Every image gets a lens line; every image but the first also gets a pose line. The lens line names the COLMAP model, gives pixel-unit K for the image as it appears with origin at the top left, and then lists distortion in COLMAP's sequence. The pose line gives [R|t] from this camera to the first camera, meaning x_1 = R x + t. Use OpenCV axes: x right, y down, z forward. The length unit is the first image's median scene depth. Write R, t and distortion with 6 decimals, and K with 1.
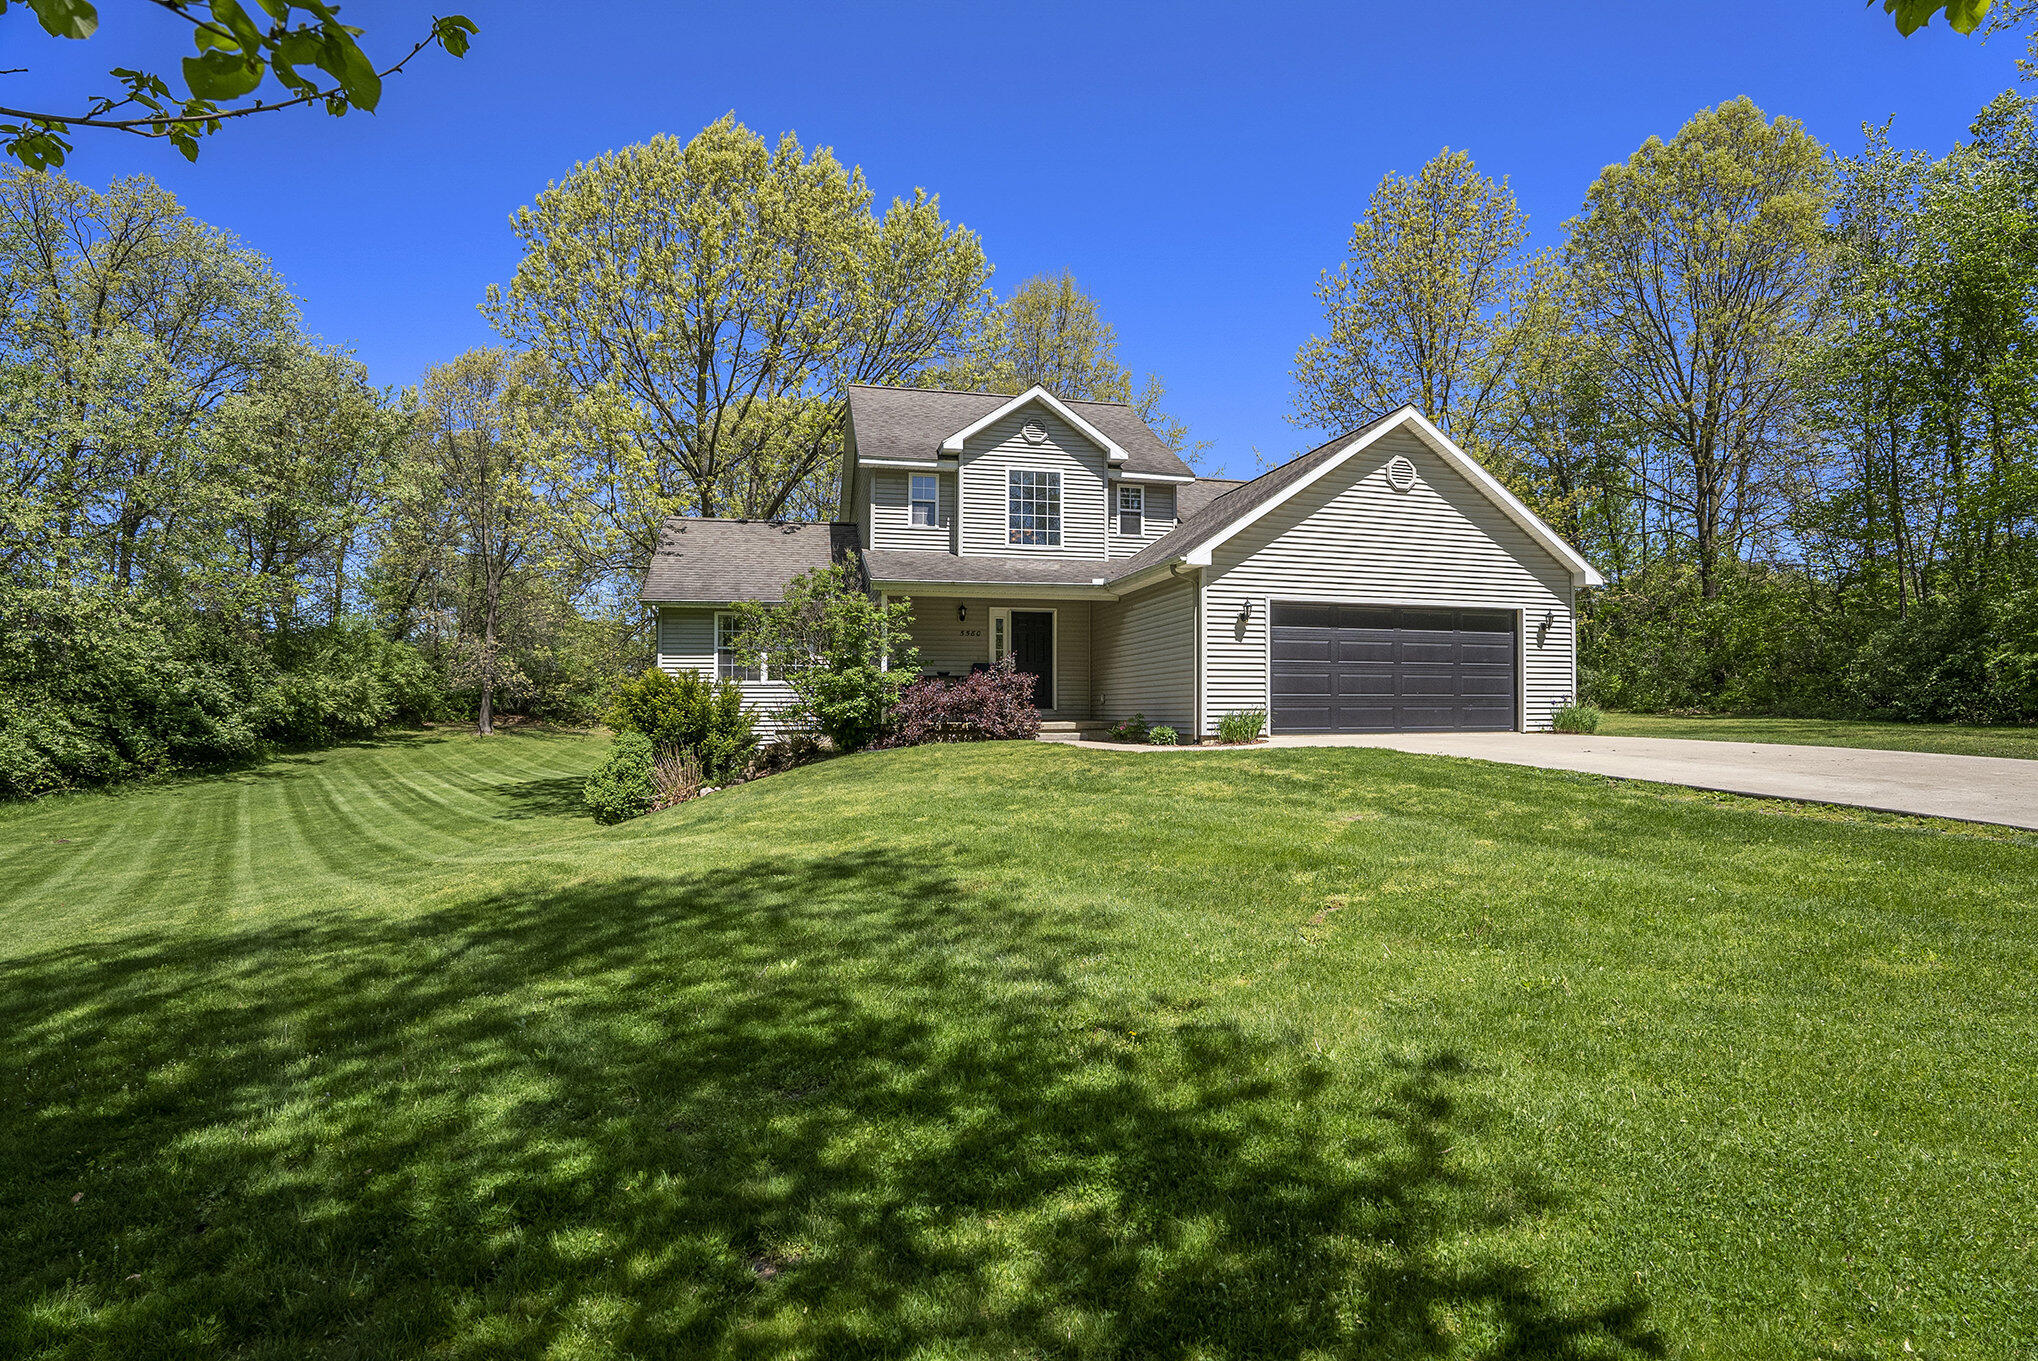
lens RADIAL K [[934.6, 0, 1014.5], [0, 934.6, 711.1], [0, 0, 1]] dist [-0.071515, 0.001202]
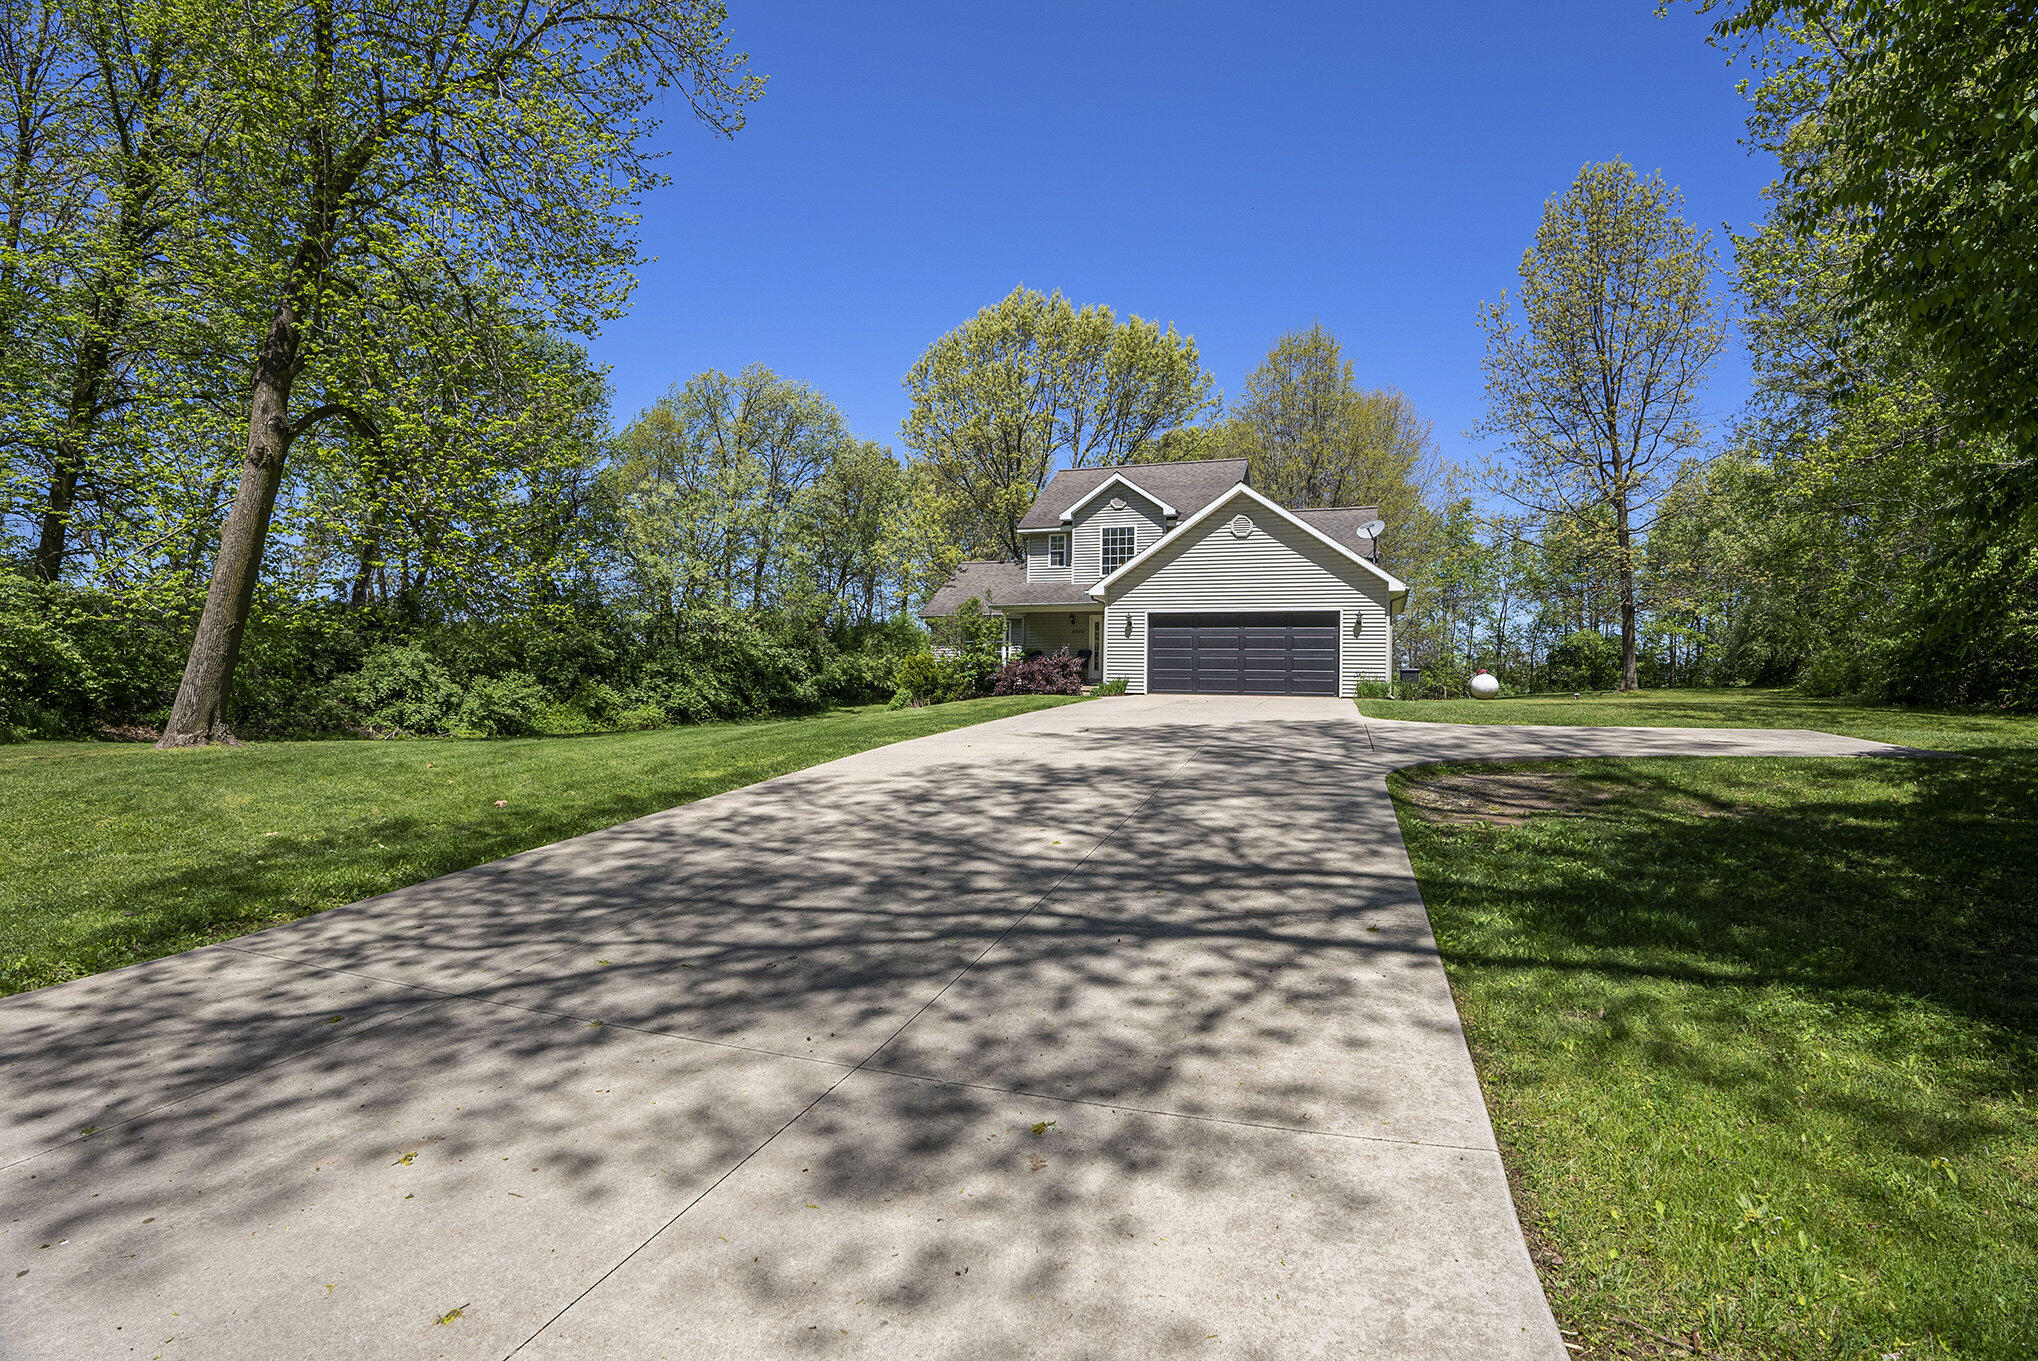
lens RADIAL K [[954.9, 0, 1034.2], [0, 954.9, 667.1], [0, 0, 1]] dist [-0.040431, 0.000044]
pose [[0.825229, 0.003826, -0.564786, 0.816392], [-0.018507, 0.999623, -0.020269, 0.012297], [0.564495, 0.027179, 0.824989, -0.398716]]
